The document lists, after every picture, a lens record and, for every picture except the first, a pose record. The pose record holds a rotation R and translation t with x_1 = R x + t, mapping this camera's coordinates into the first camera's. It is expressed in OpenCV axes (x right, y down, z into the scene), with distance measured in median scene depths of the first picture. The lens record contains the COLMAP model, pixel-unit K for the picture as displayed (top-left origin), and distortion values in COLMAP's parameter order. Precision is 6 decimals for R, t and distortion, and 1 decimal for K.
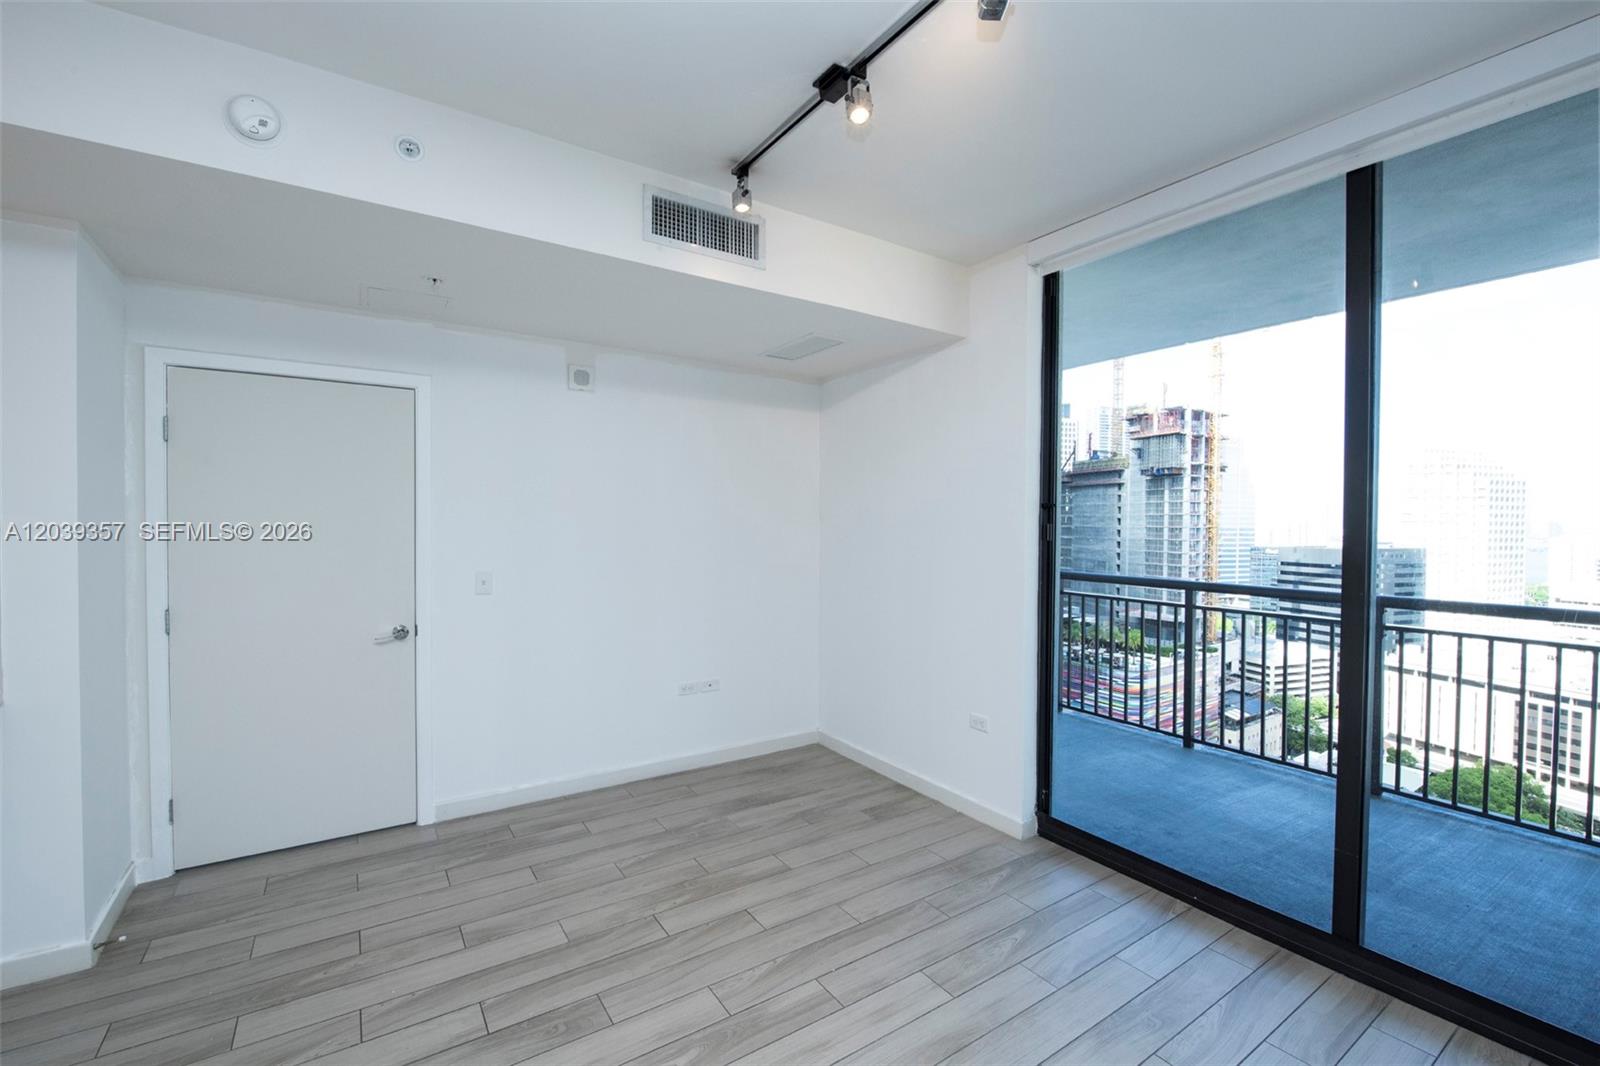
lens RADIAL K [[678.1, 0, 799.8], [0, 678.1, 532.7], [0, 0, 1]] dist [-0.015291, -0.000232]
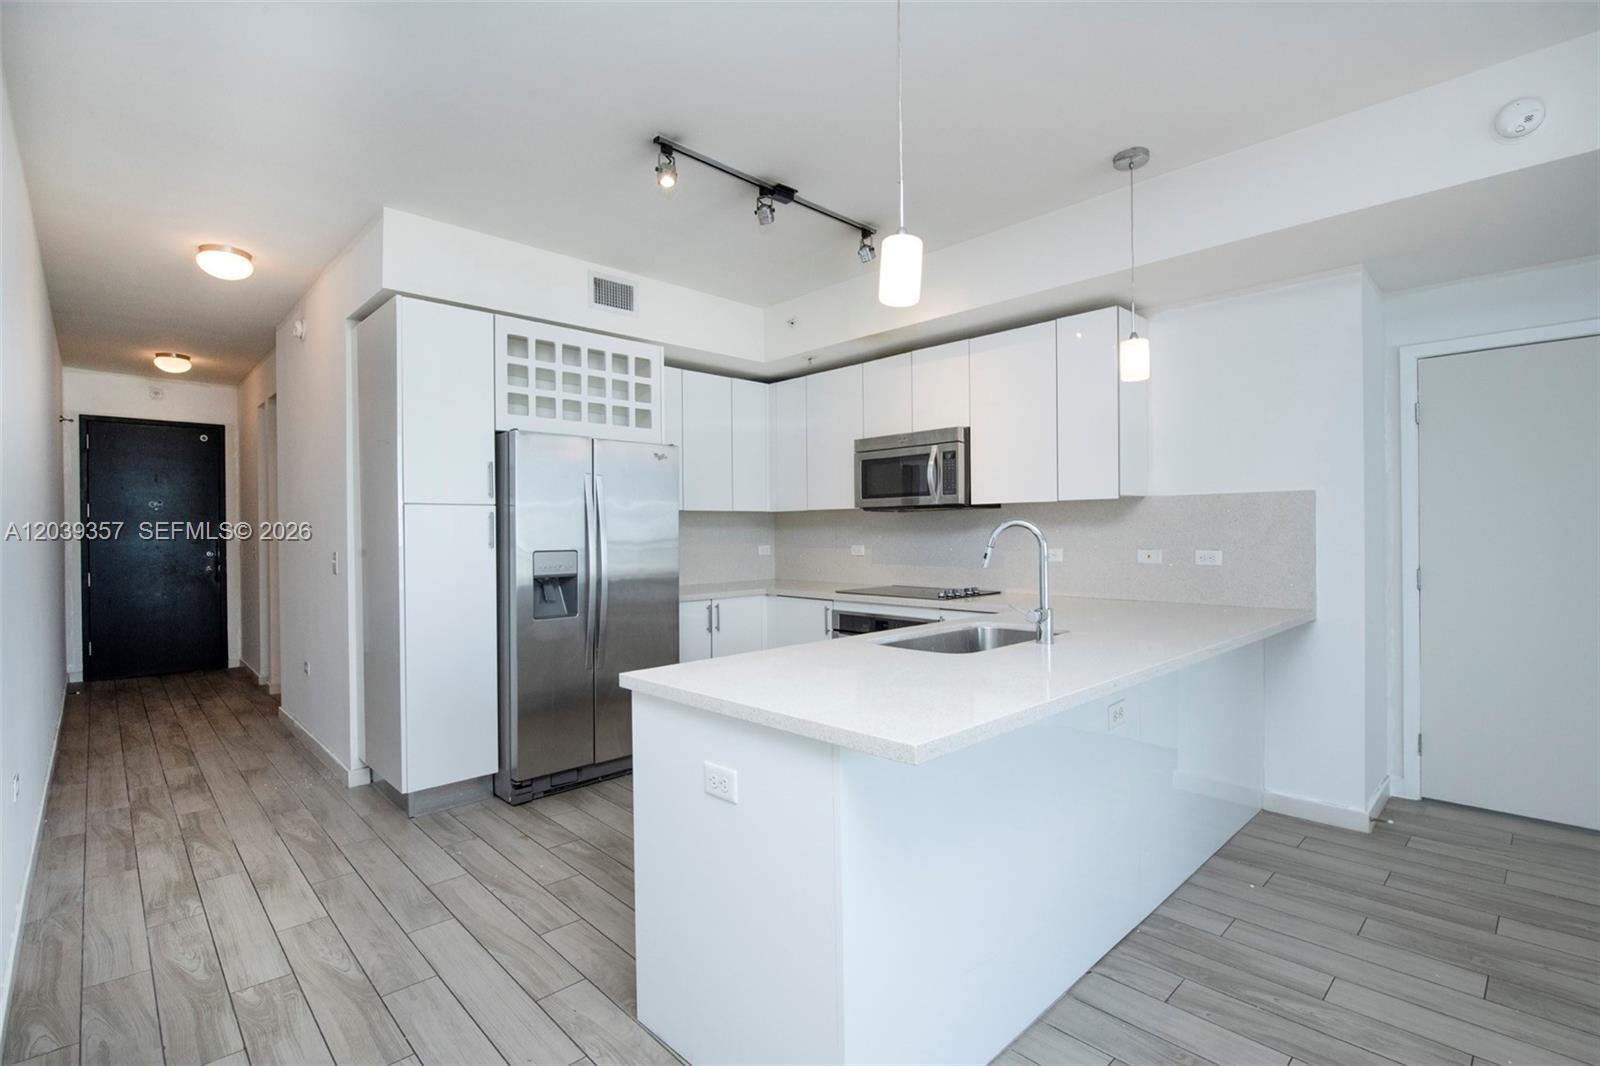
lens RADIAL K [[743.6, 0, 800.1], [0, 743.6, 534.4], [0, 0, 1]] dist [-0.008674, -0.002027]
pose [[0.173306, -0.002972, -0.984864, 0.115462], [-0.003175, 0.999989, -0.003576, 0.055804], [0.984863, 0.003746, 0.173294, -0.248103]]
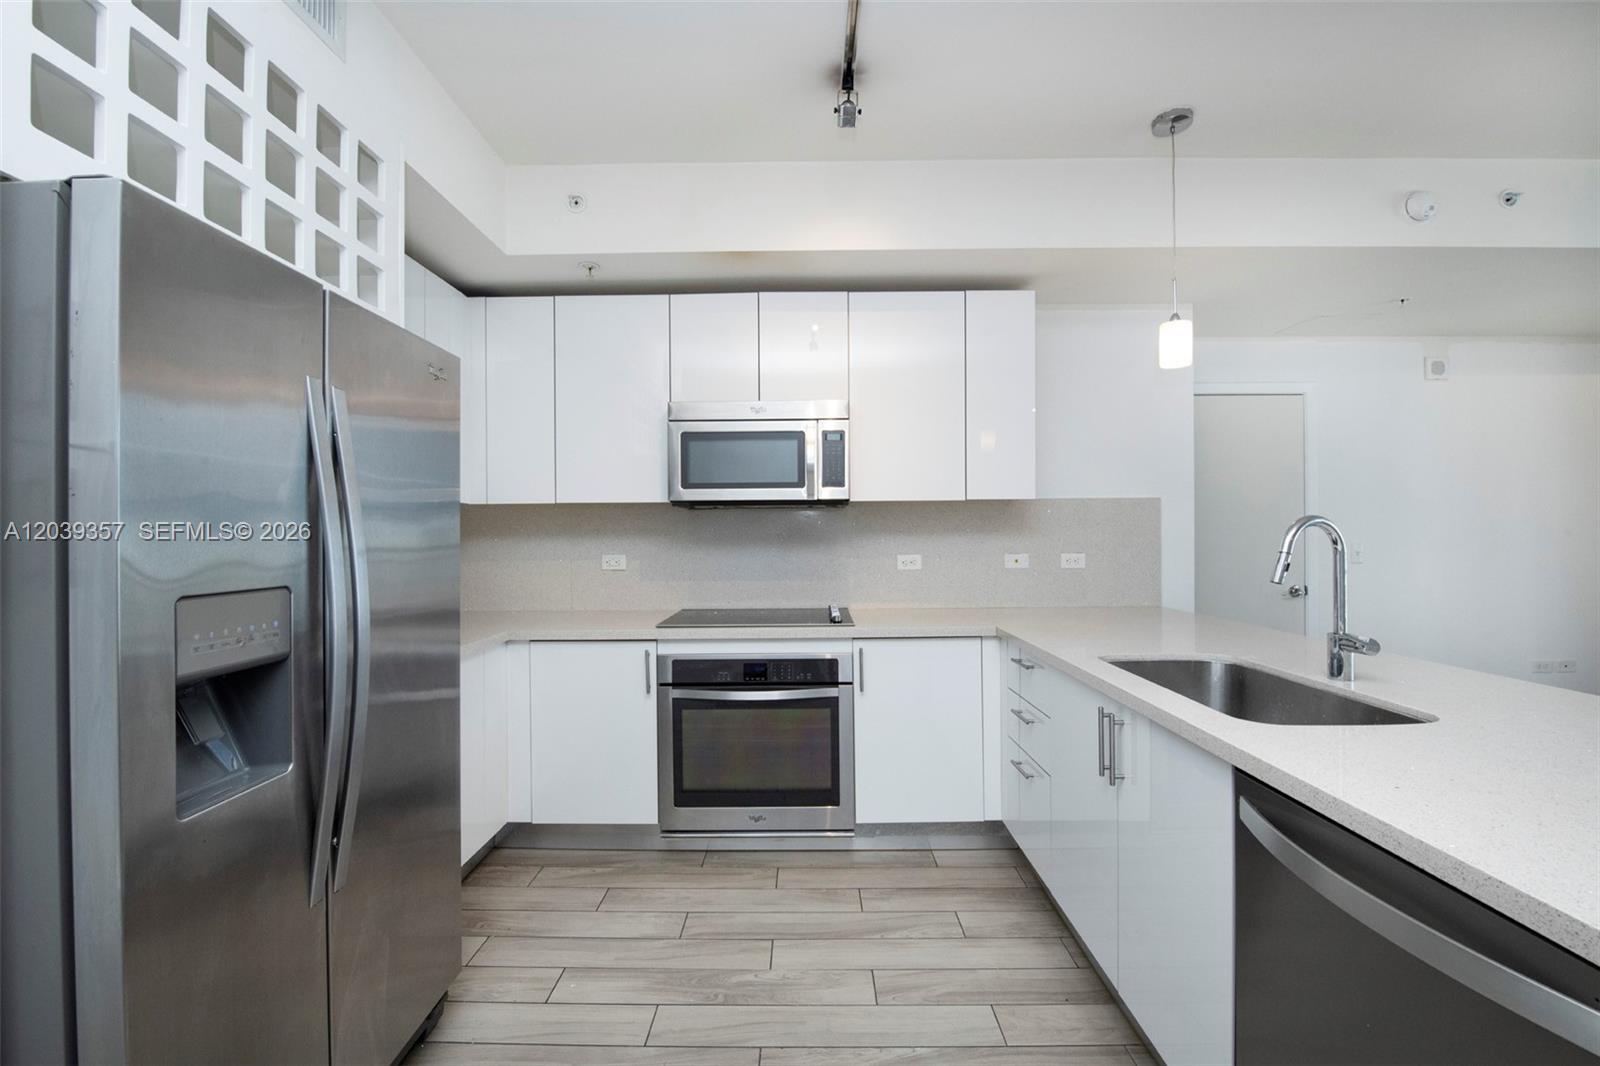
lens RADIAL K [[678.1, 0, 798.3], [0, 678.1, 533.8], [0, 0, 1]] dist [-0.015291, -0.000232]
pose [[0.824980, -0.012525, -0.565023, -0.666536], [0.005260, 0.999881, -0.014485, 0.056295], [0.565137, 0.008977, 0.824948, -0.550778]]
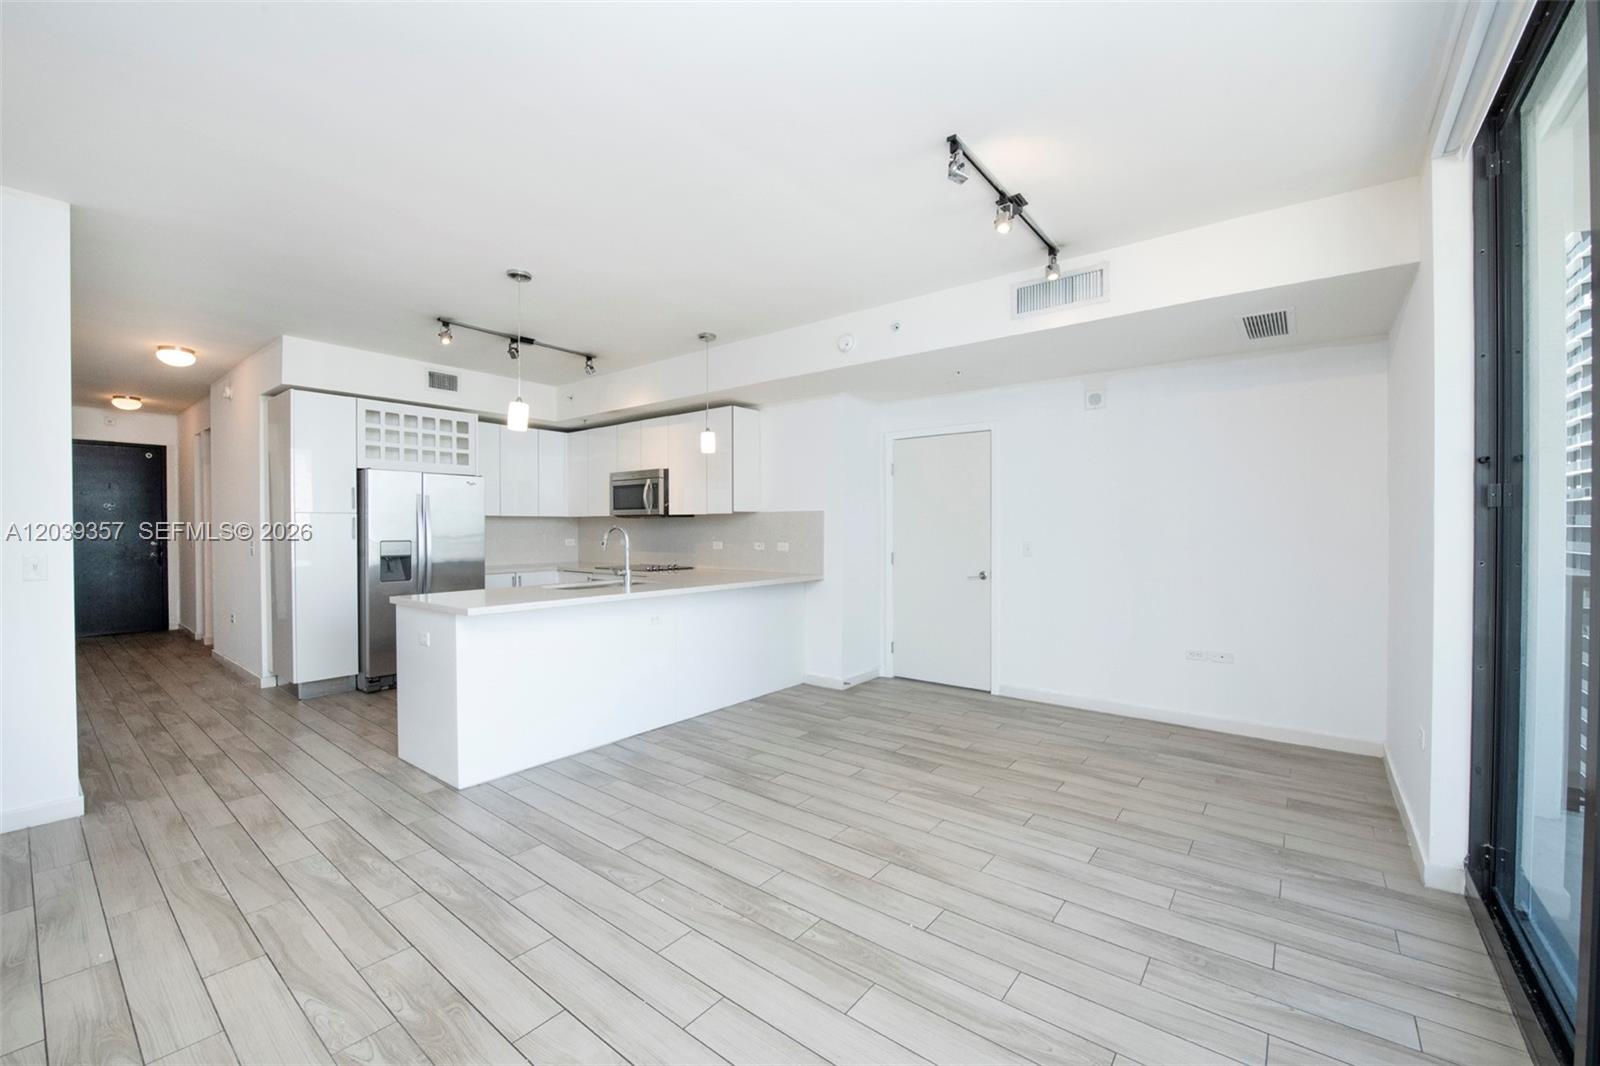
lens RADIAL K [[641.7, 0, 802.0], [0, 641.7, 537.0], [0, 0, 1]] dist [-0.014771, -0.001783]
pose [[0.309622, 0.006709, -0.950836, 0.821265], [-0.010261, 0.999940, 0.003714, 0.051252], [0.950804, 0.008606, 0.309673, 0.071878]]
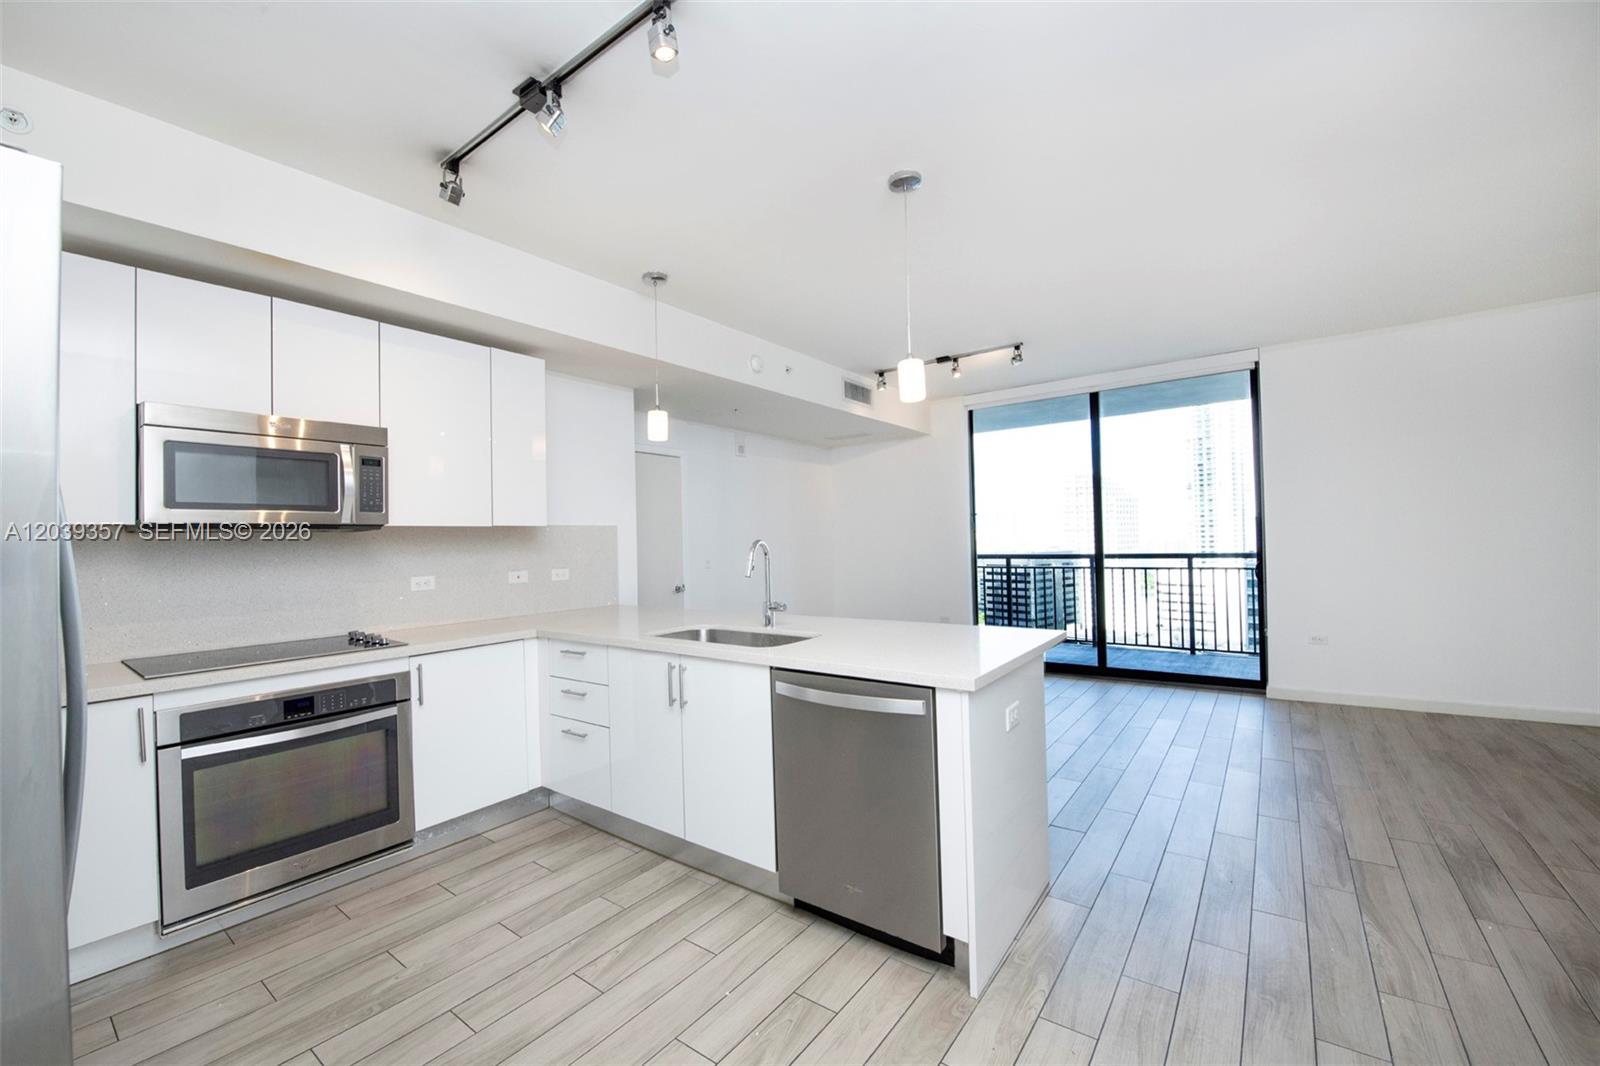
lens RADIAL K [[641.7, 0, 802.2], [0, 641.7, 535.2], [0, 0, 1]] dist [-0.014771, -0.001783]
pose [[0.940791, -0.027356, 0.337881, -0.889135], [0.036589, 0.999110, -0.020986, 0.051718], [-0.337006, 0.032106, 0.940955, -0.791531]]
